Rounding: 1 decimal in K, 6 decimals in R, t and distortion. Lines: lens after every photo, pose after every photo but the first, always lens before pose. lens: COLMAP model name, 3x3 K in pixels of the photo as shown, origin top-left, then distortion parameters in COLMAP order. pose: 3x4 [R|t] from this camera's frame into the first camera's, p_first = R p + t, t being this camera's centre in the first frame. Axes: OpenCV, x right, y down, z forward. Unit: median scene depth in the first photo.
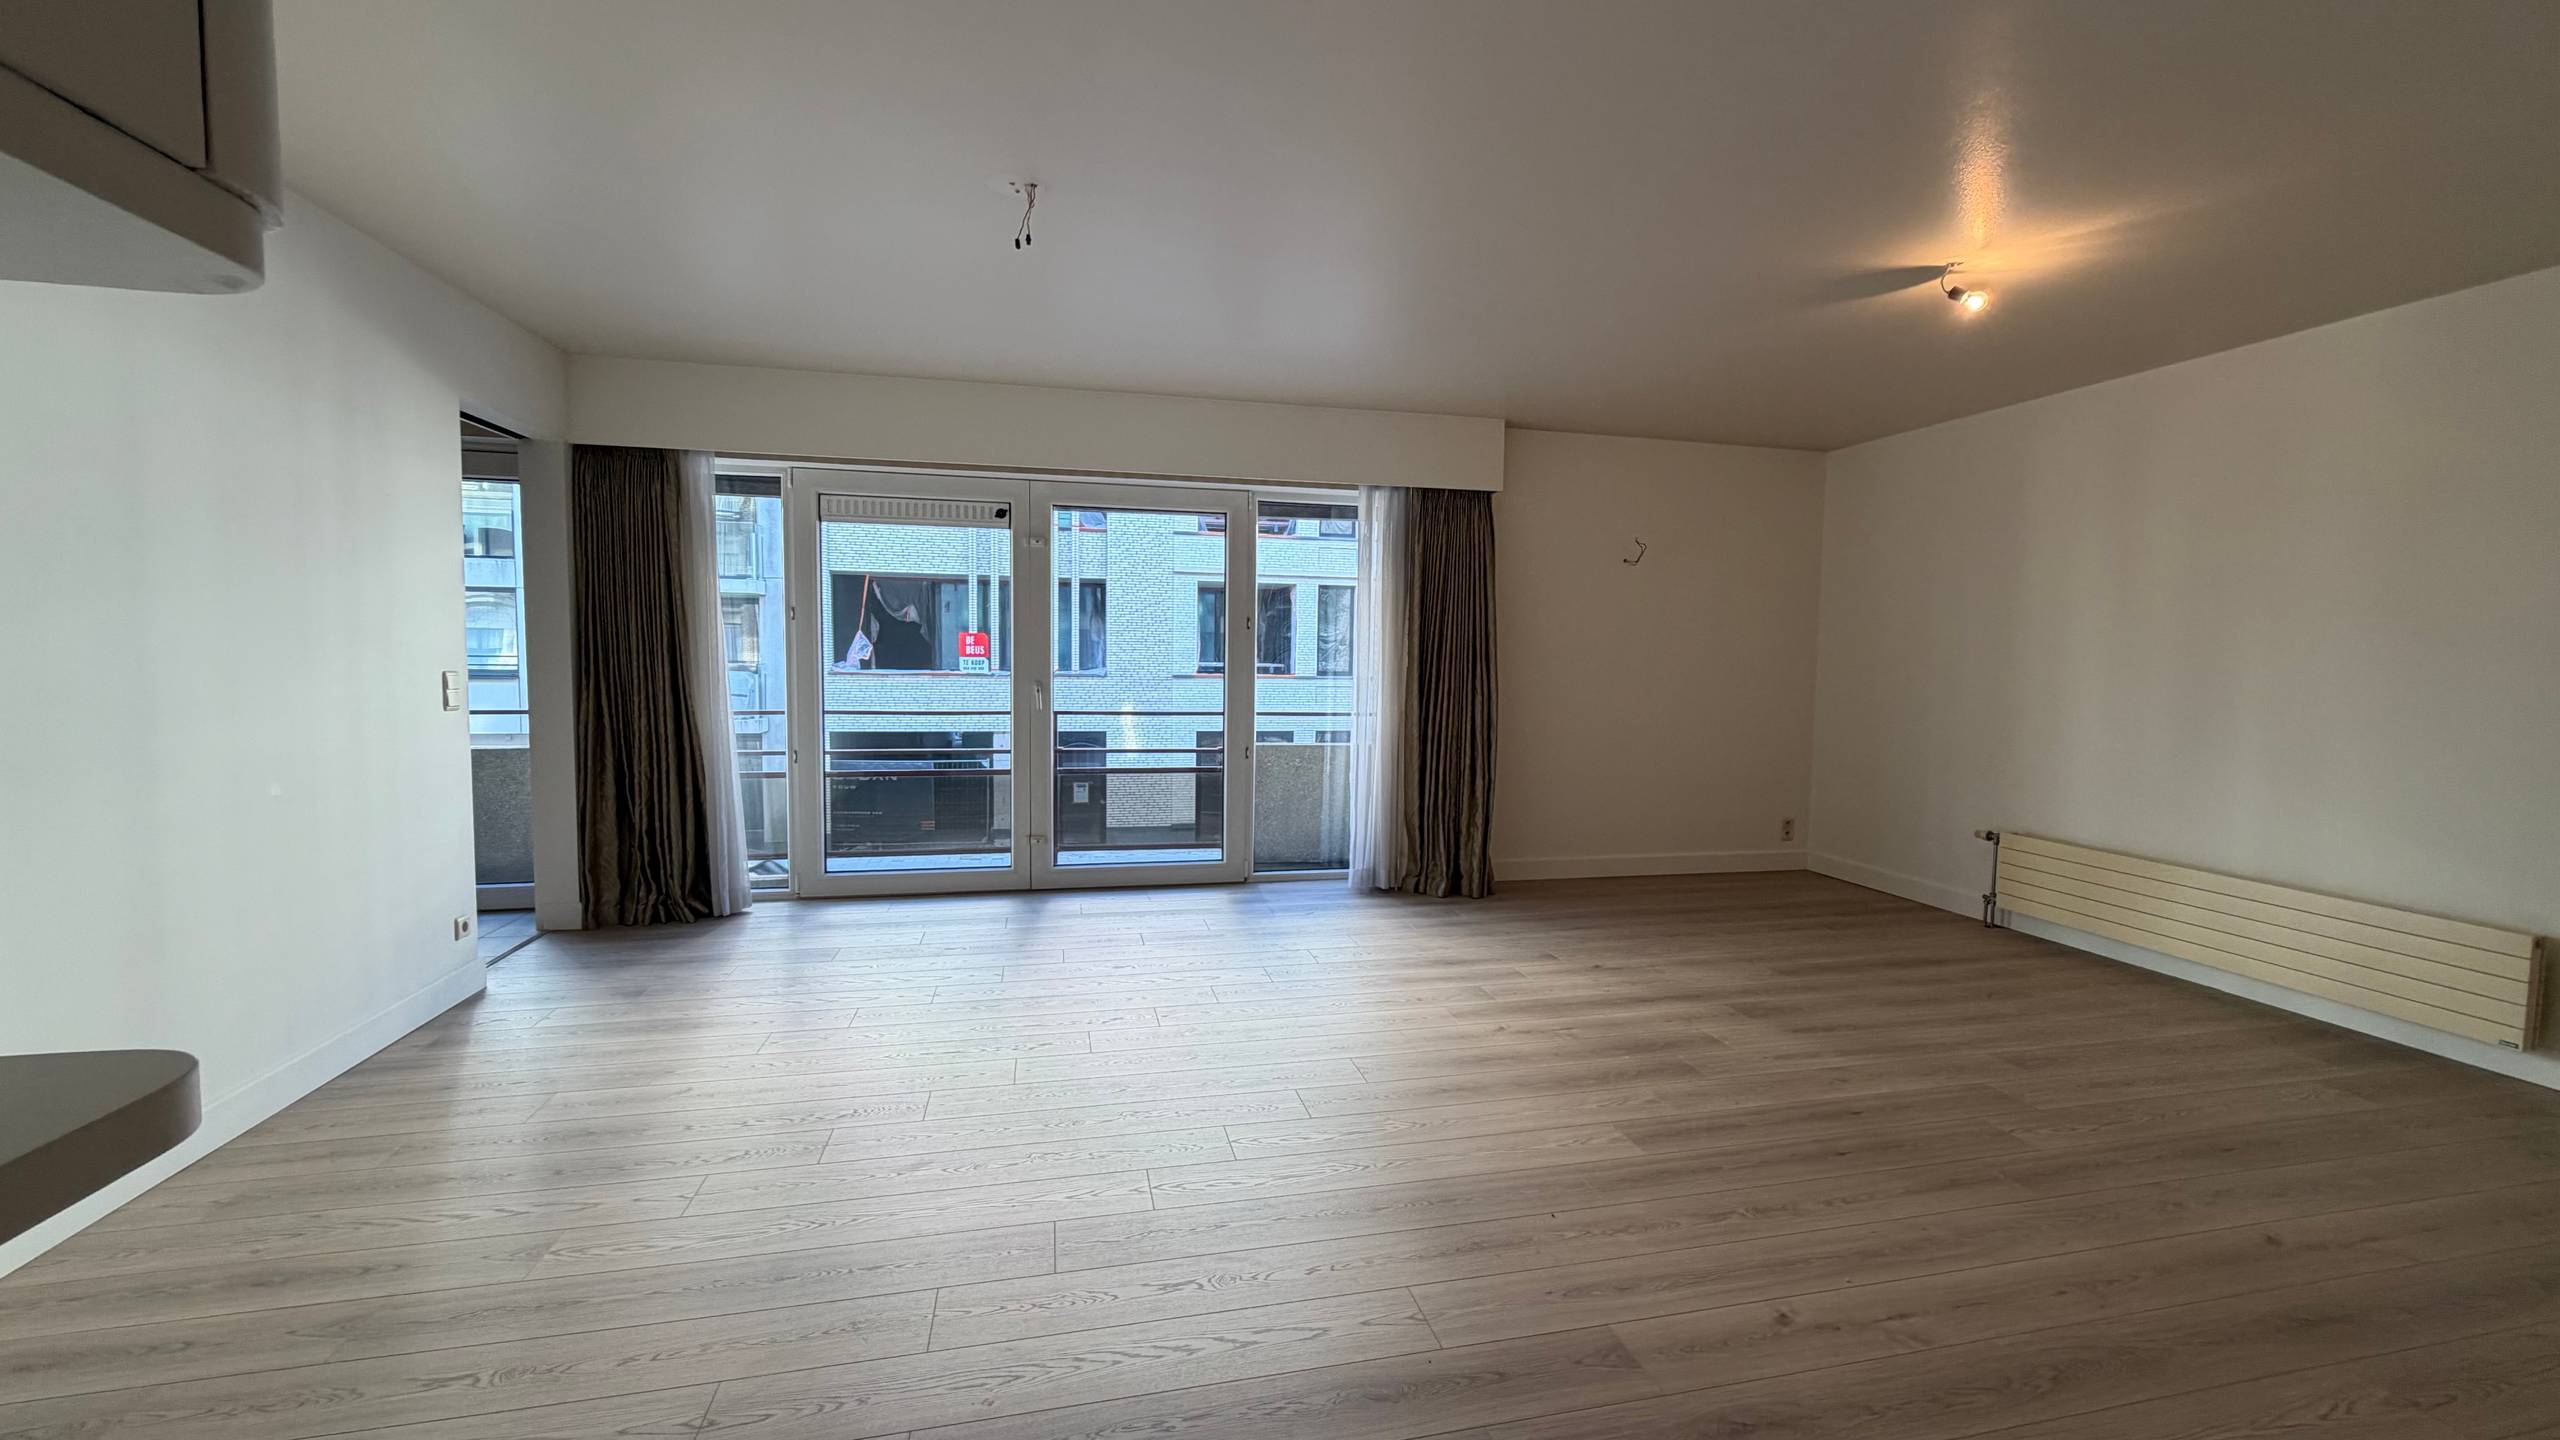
lens RADIAL K [[1017.6, 0, 1289.2], [0, 1017.6, 723.3], [0, 0, 1]] dist [-0.001431, 0.000131]
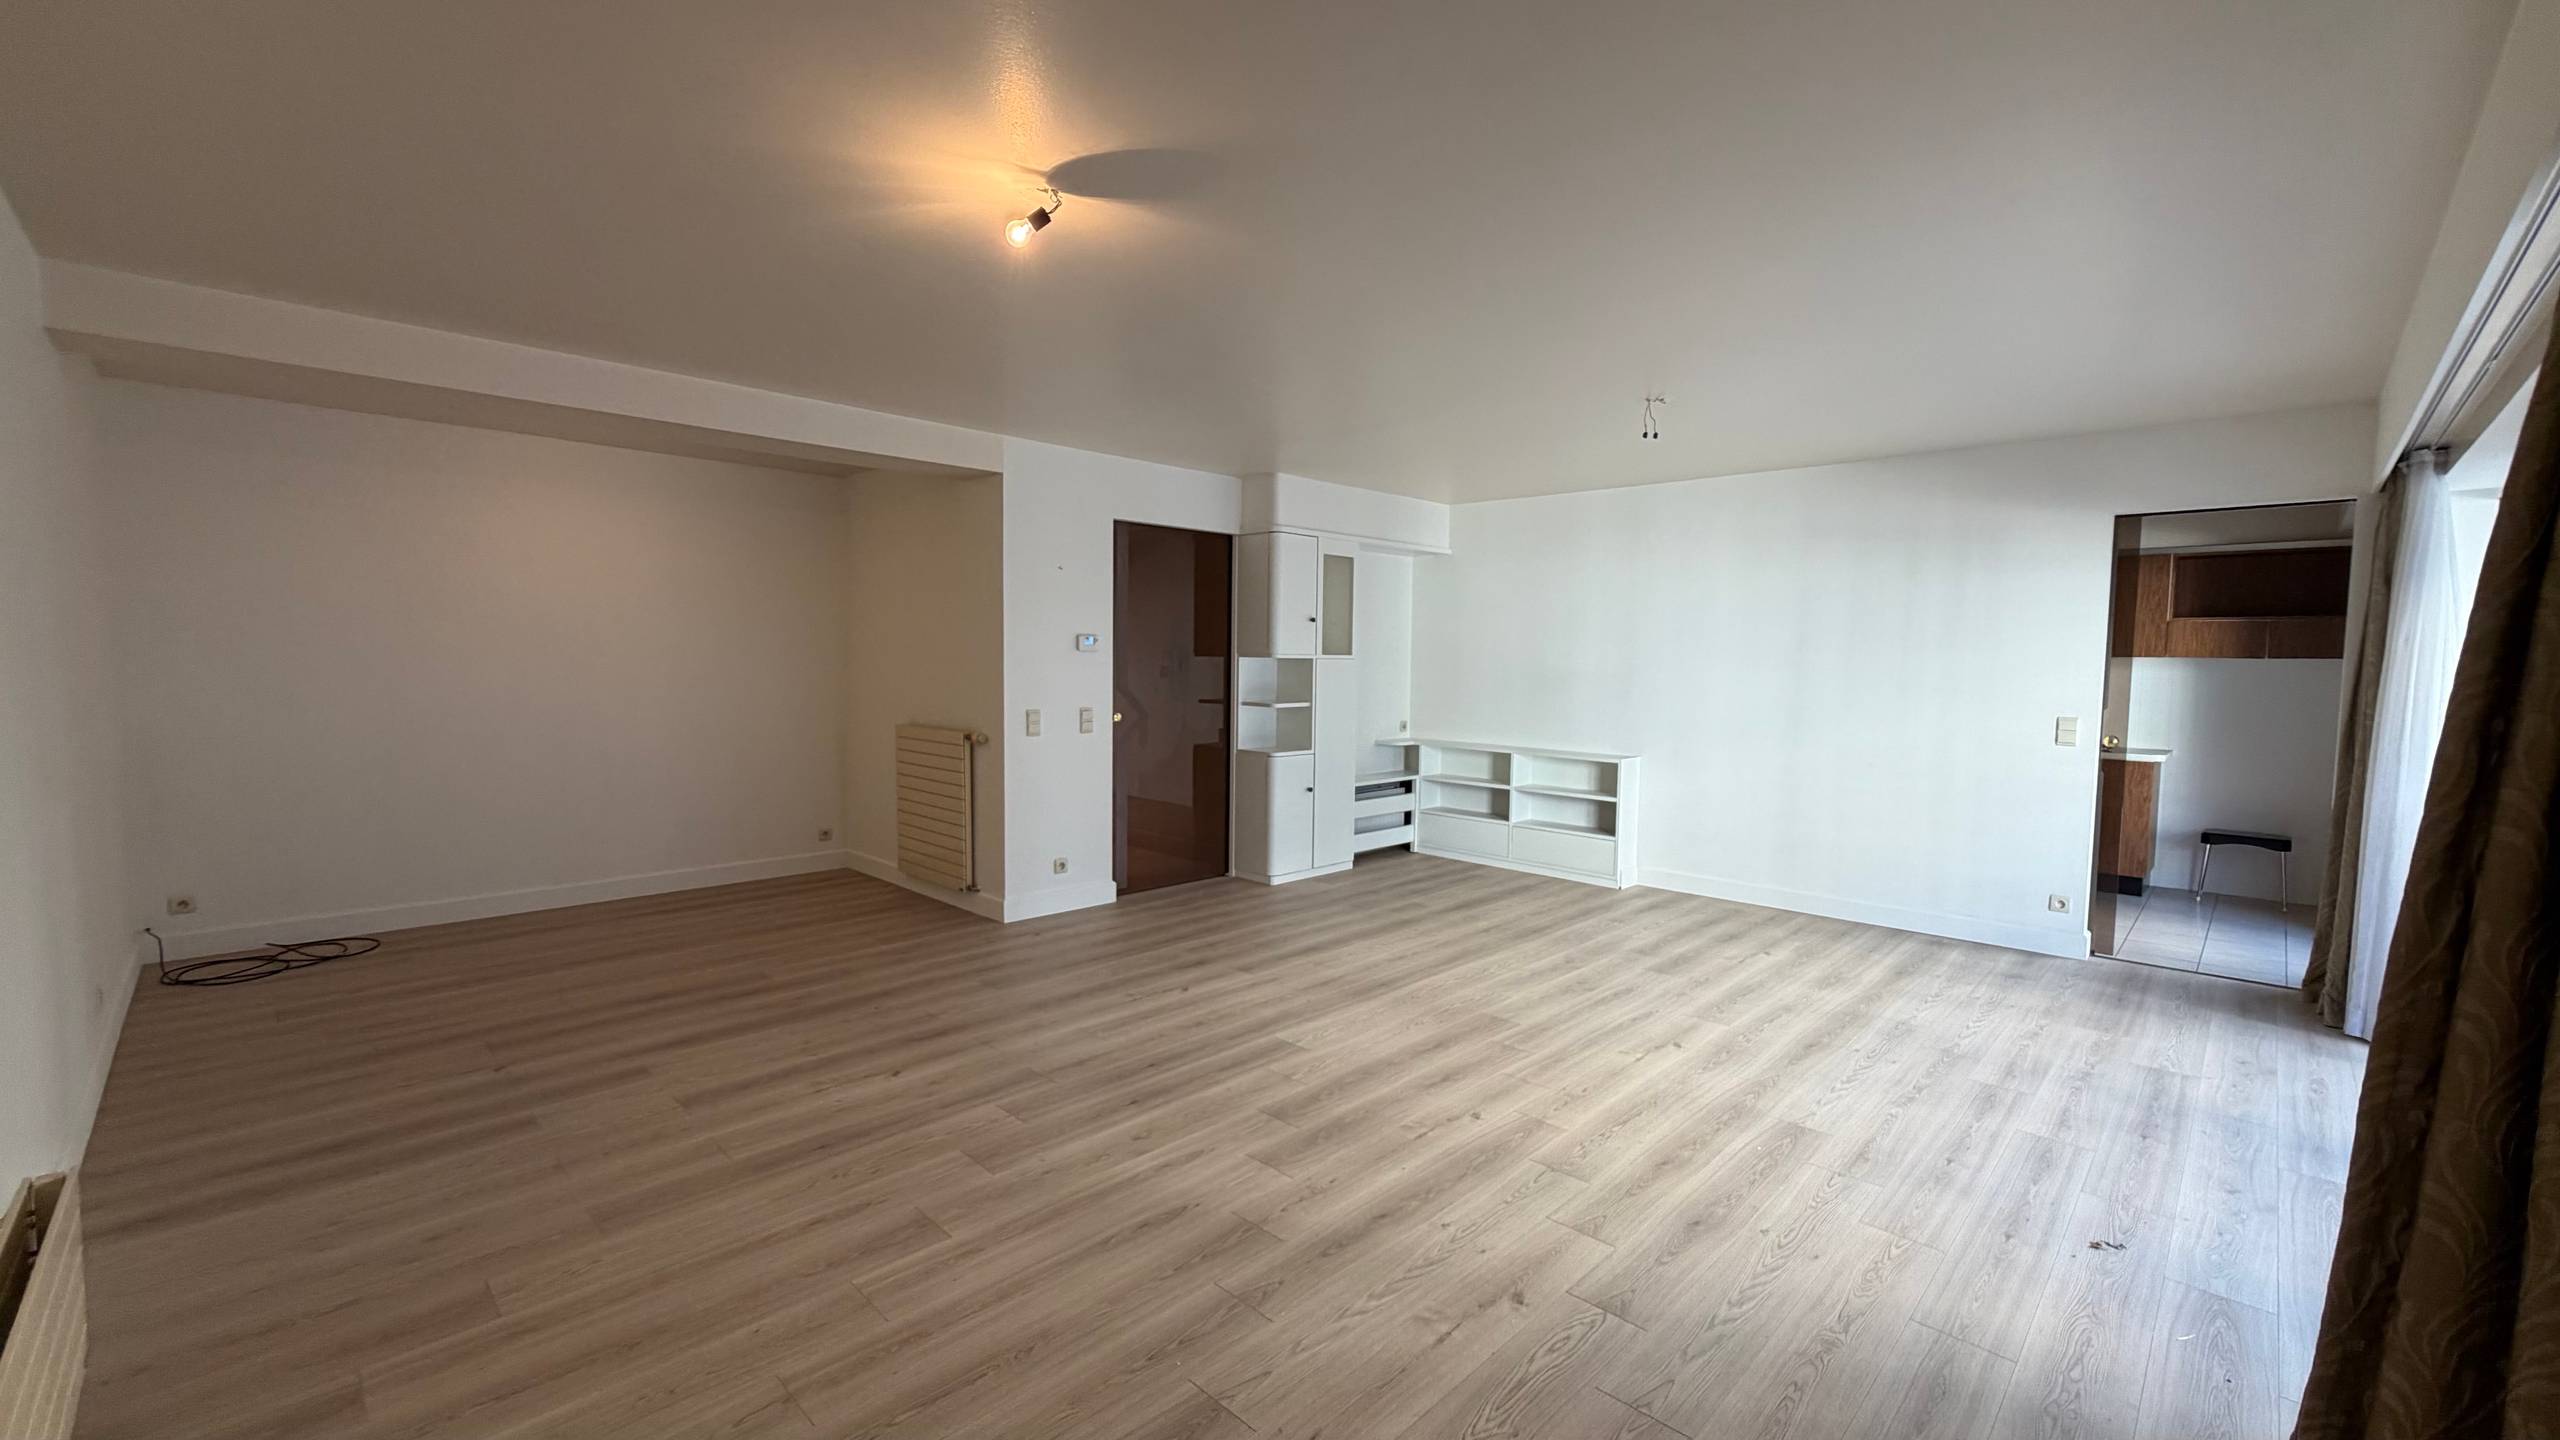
lens RADIAL K [[1017.6, 0, 1289.2], [0, 1017.6, 723.3], [0, 0, 1]] dist [-0.001431, 0.000131]
pose [[-0.840533, 0.009707, -0.541673, 0.617755], [-0.062594, 0.991403, 0.114896, -0.102647], [0.538131, 0.130480, -0.832700, 1.198881]]
